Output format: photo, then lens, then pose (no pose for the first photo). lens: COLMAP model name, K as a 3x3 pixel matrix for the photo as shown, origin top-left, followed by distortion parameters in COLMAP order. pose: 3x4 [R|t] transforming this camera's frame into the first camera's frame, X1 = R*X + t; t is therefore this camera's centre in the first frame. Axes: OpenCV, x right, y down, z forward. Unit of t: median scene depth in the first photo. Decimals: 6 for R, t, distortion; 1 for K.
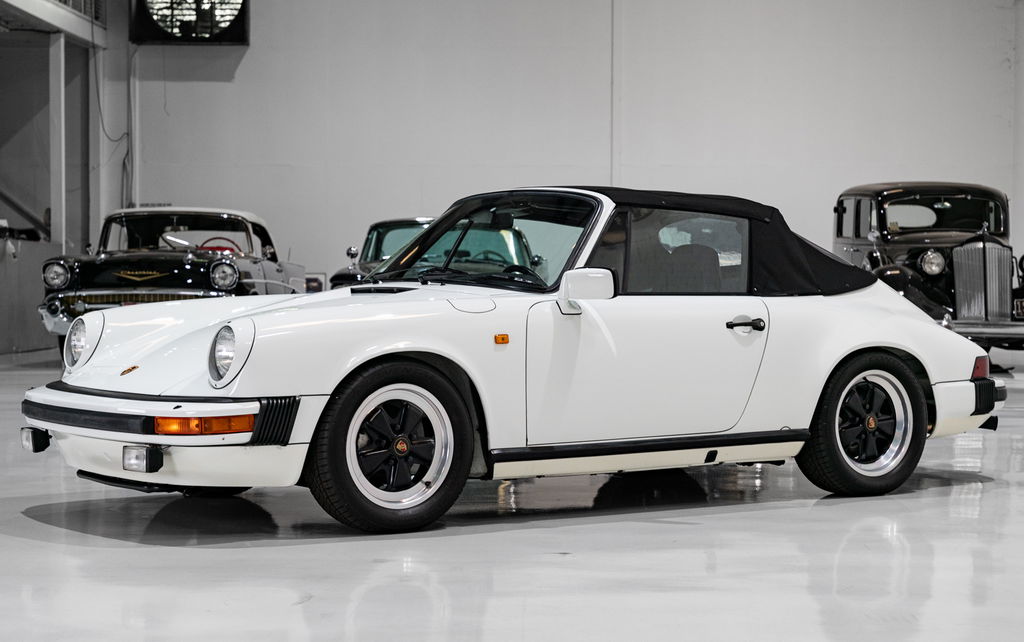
lens RADIAL K [[2105.5, 0, 512.0], [0, 2105.5, 321.0], [0, 0, 1]] dist [0.091393, -0.035734]
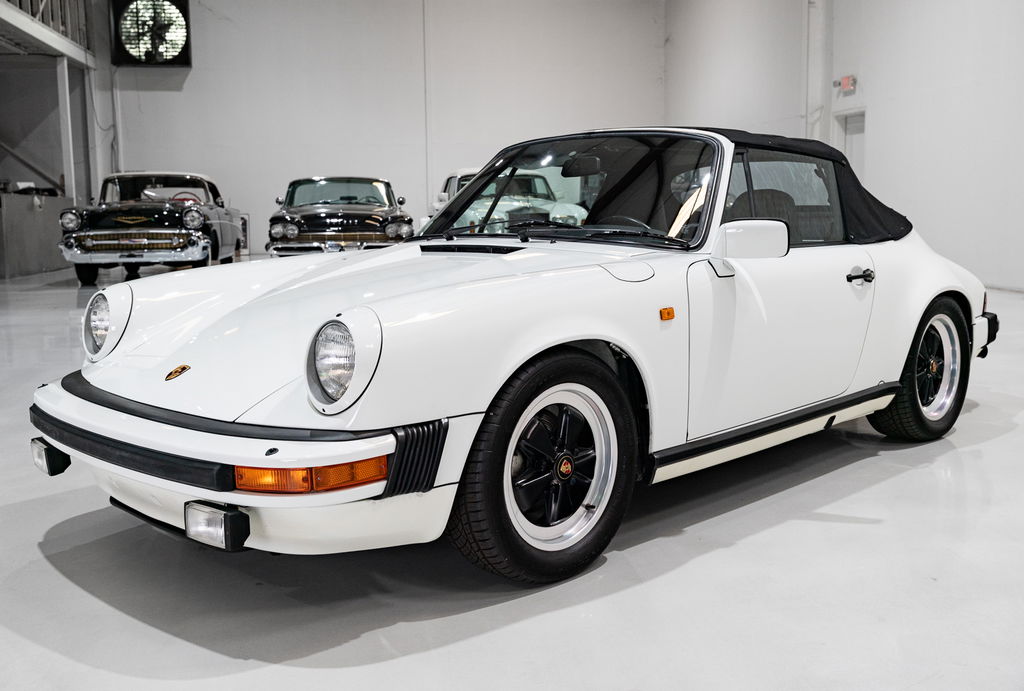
lens RADIAL K [[1057.9, 0, 512.0], [0, 1057.9, 345.5], [0, 0, 1]] dist [-0.008178, -0.010785]
pose [[0.983681, -0.039283, 0.175580, -0.121524], [0.020298, 0.993873, 0.108644, -0.021952], [-0.178772, -0.103307, 0.978452, 0.576577]]
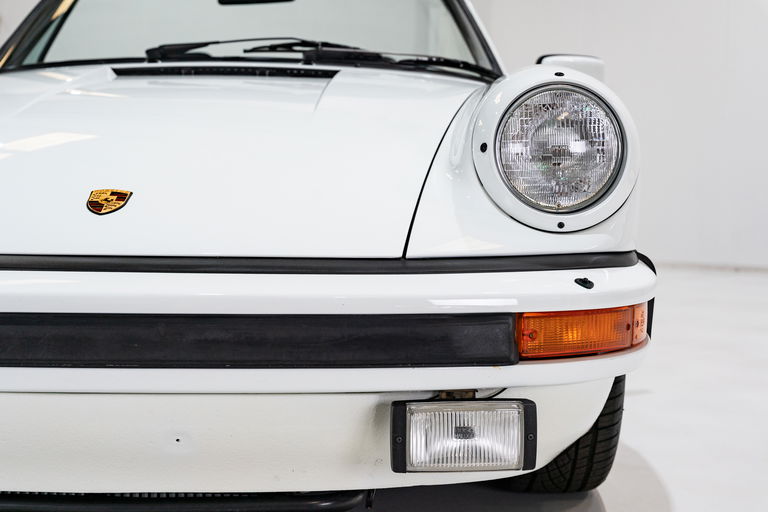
lens RADIAL K [[1088.7, 0, 384.0], [0, 1088.7, 256.0], [0, 0, 1]] dist [0.008580, 0.095132]
pose [[0.573145, -0.048346, 0.818027, -0.290422], [0.008971, 0.998568, 0.052731, 0.021814], [-0.819405, -0.022884, 0.572758, 0.788982]]
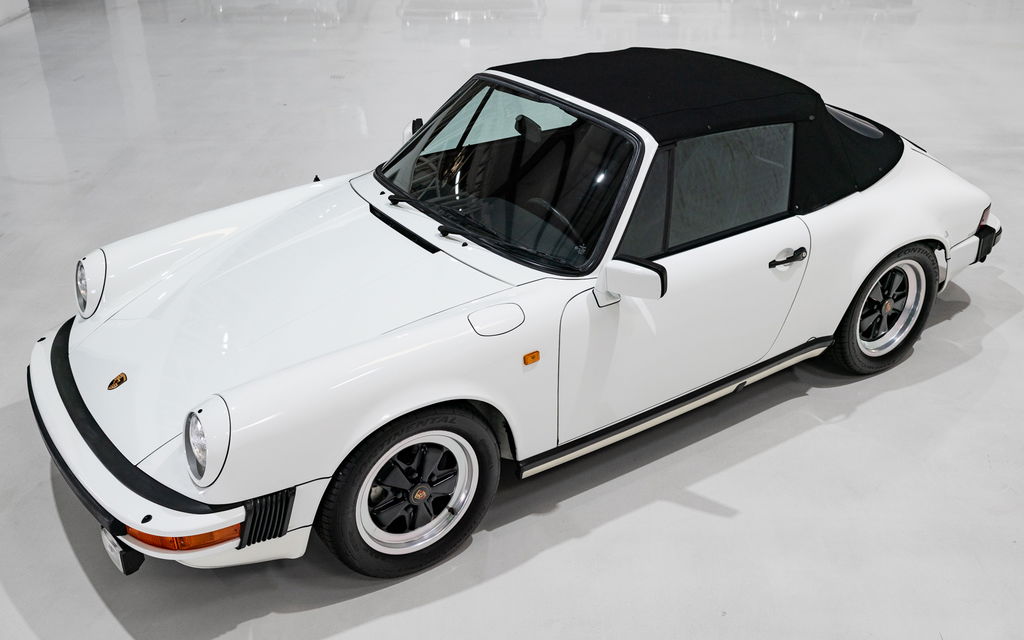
lens RADIAL K [[1032.7, 0, 512.5], [0, 1032.7, 337.8], [0, 0, 1]] dist [0.002631, 0.008916]
pose [[0.999948, -0.000947, -0.010106, -0.007792], [0.005458, 0.889614, 0.456680, -0.180023], [0.008558, -0.456712, 0.889574, 0.575153]]
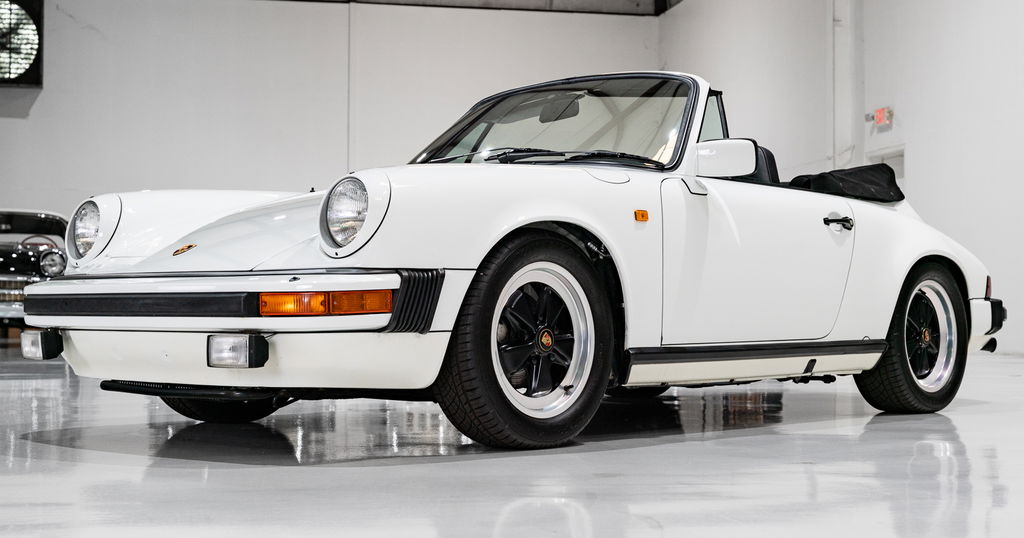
lens RADIAL K [[1509.3, 0, 512.0], [0, 1509.3, 269.0], [0, 0, 1]] dist [-0.006585, -0.066392]
pose [[0.975363, 0.007927, 0.220462, -0.172828], [0.004025, 0.998548, -0.053714, 0.057045], [-0.220568, 0.053278, 0.973916, 0.396504]]
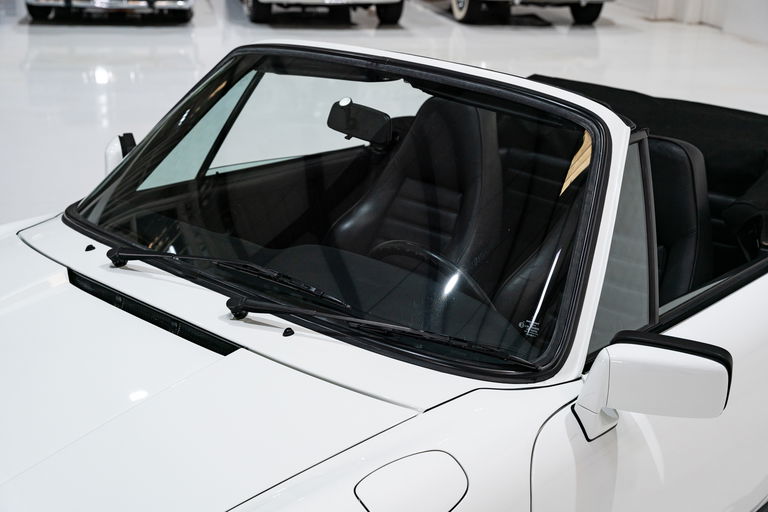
lens RADIAL K [[1088.7, 0, 384.0], [0, 1088.7, 256.0], [0, 0, 1]] dist [0.008580, 0.095132]
pose [[0.975572, -0.044323, 0.215161, -0.060921], [-0.023347, 0.952968, 0.302171, -0.101357], [-0.218434, -0.299813, 0.928654, 0.767822]]
